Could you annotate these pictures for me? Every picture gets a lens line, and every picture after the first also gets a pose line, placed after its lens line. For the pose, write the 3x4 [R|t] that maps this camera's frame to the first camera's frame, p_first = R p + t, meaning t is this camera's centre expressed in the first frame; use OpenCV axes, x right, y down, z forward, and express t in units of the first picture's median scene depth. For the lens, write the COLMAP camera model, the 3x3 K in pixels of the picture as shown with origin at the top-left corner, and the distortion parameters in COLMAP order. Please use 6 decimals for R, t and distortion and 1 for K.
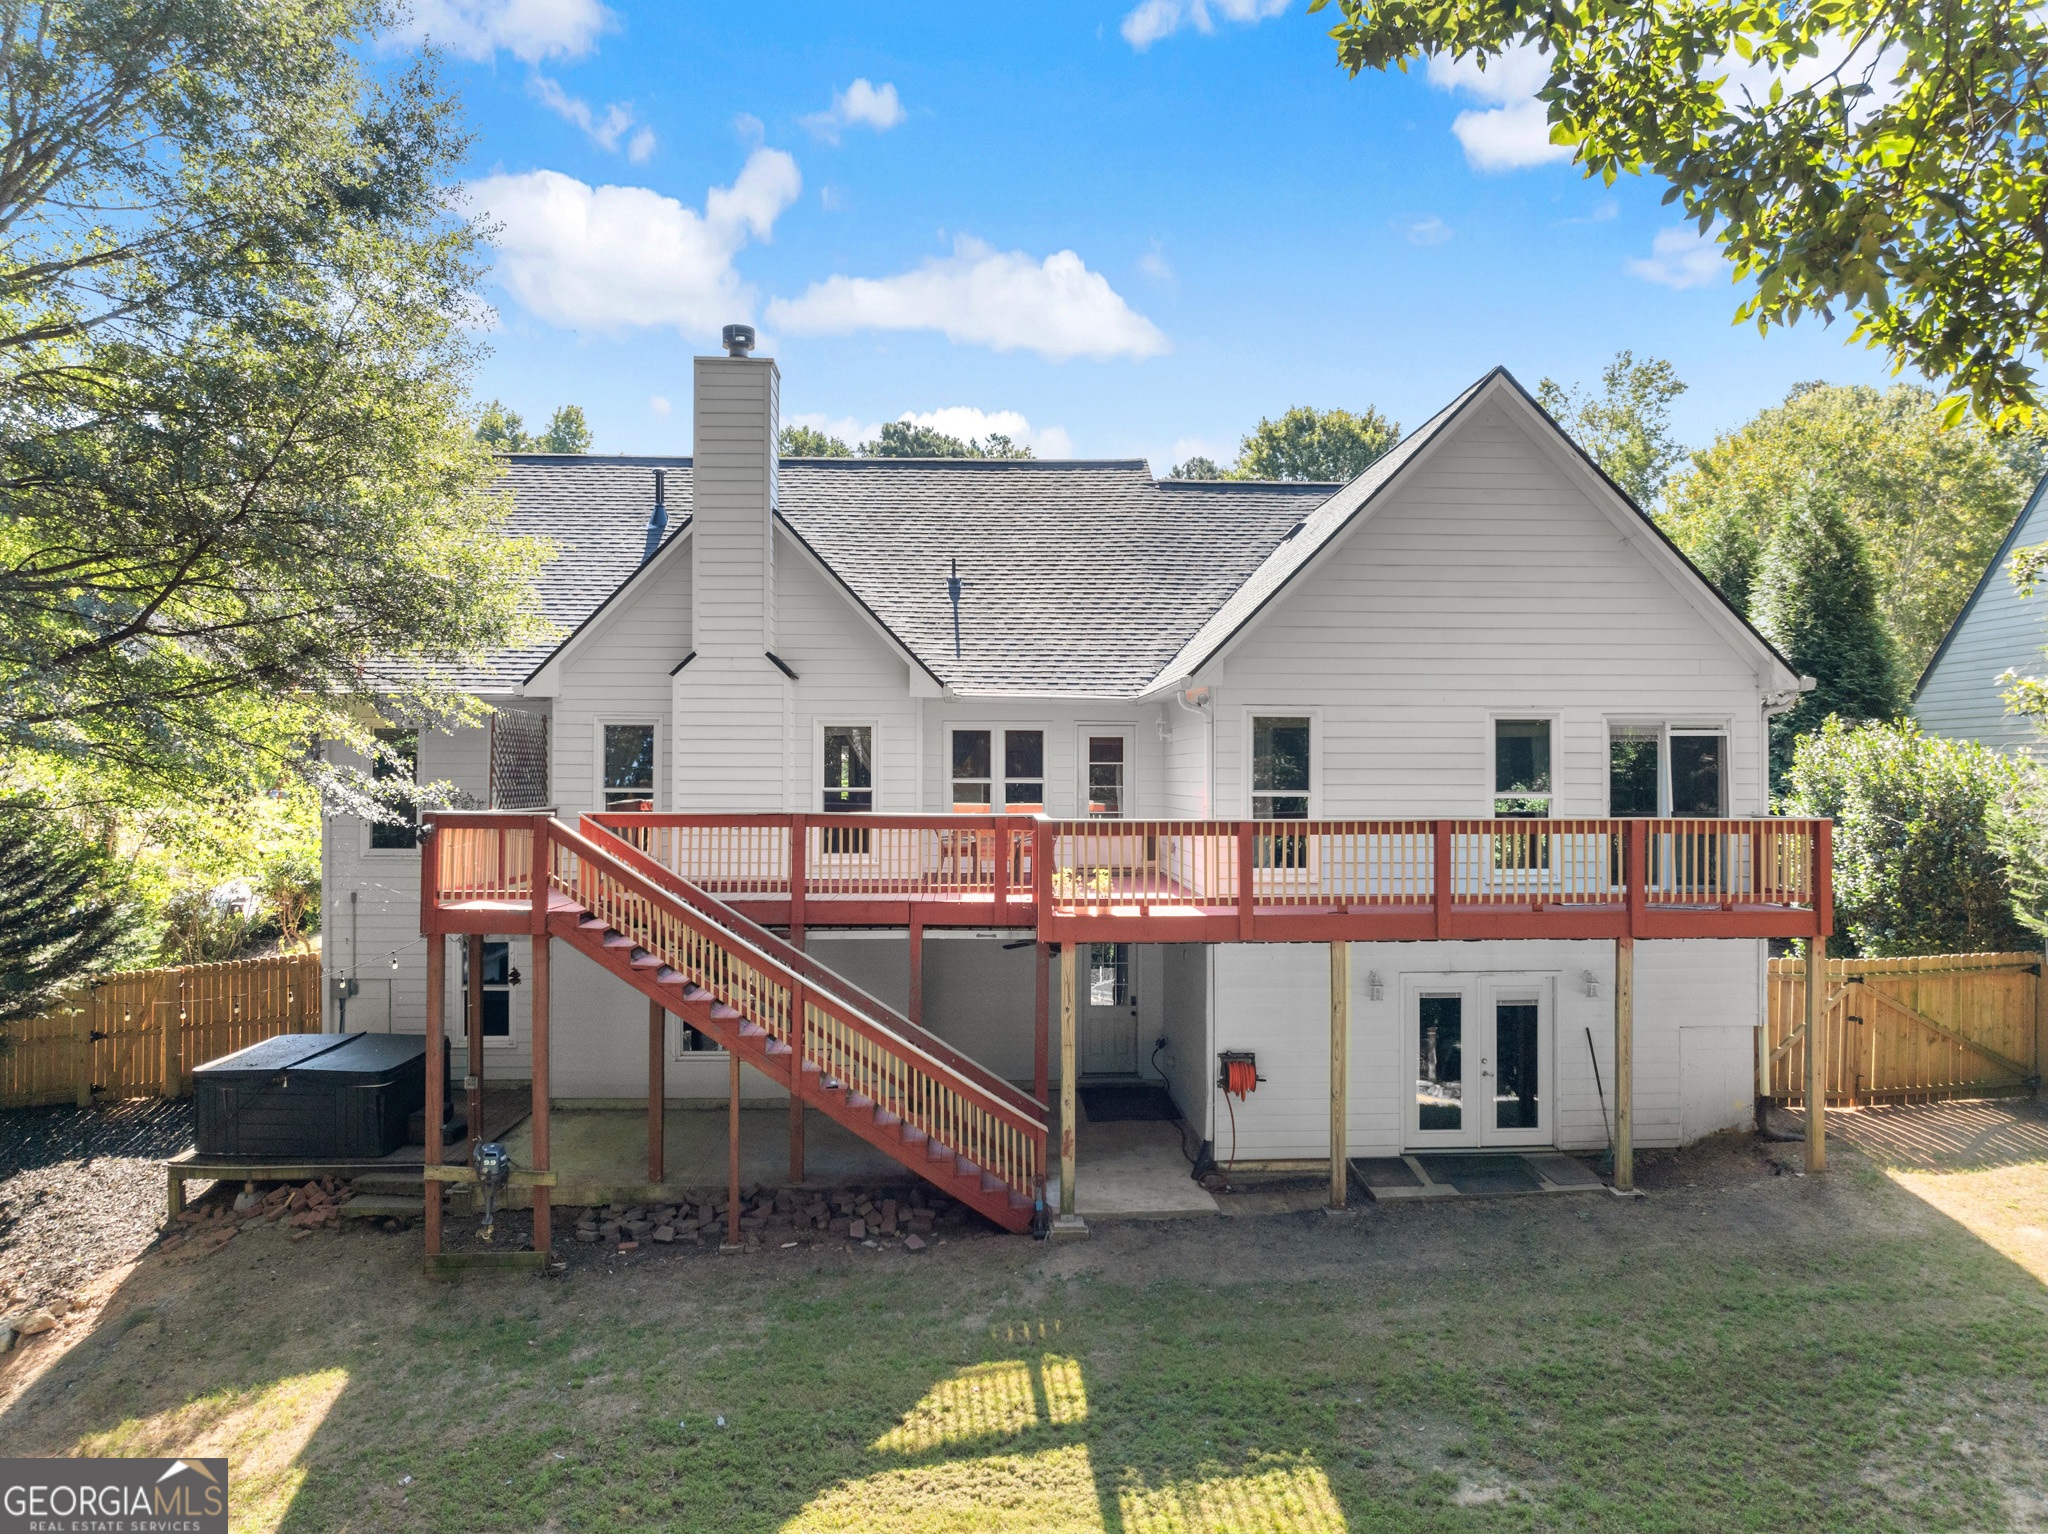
lens RADIAL K [[1409.8, 0, 1024.0], [0, 1409.8, 767.0], [0, 0, 1]] dist [-0.058272, 0.034852]
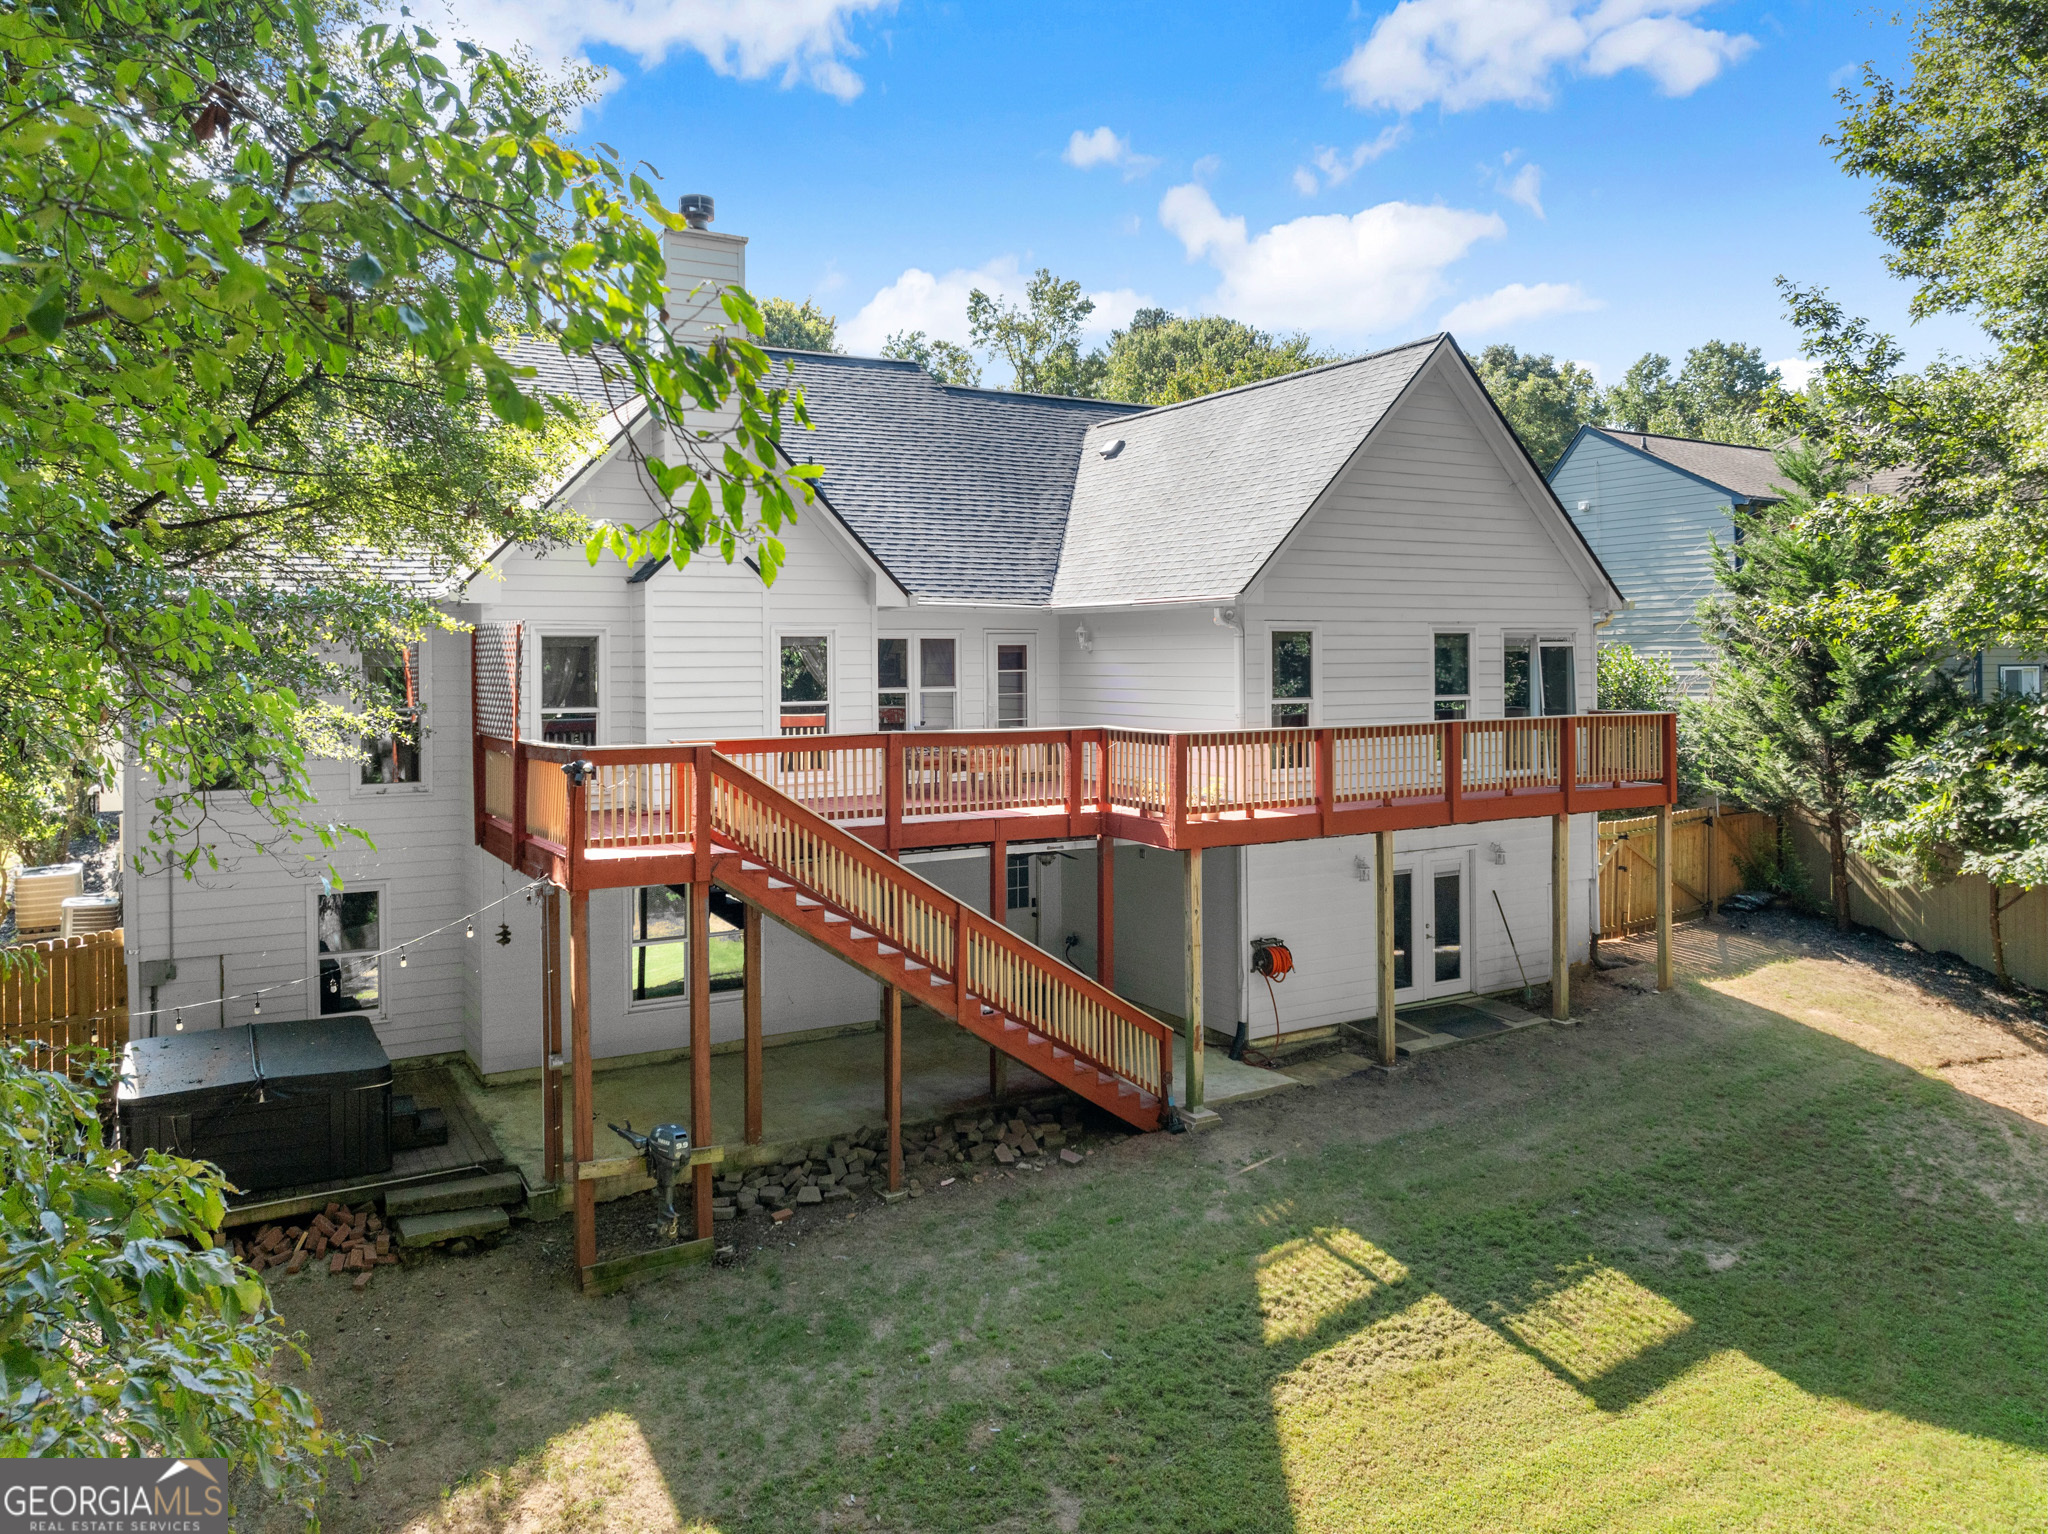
lens RADIAL K [[1444.5, 0, 1024.7], [0, 1444.5, 673.3], [0, 0, 1]] dist [-0.030050, 0.001666]
pose [[0.886353, -0.011096, 0.462878, -0.577311], [0.004265, 0.999866, 0.015801, -0.024103], [-0.462991, -0.012031, 0.886281, 0.101037]]
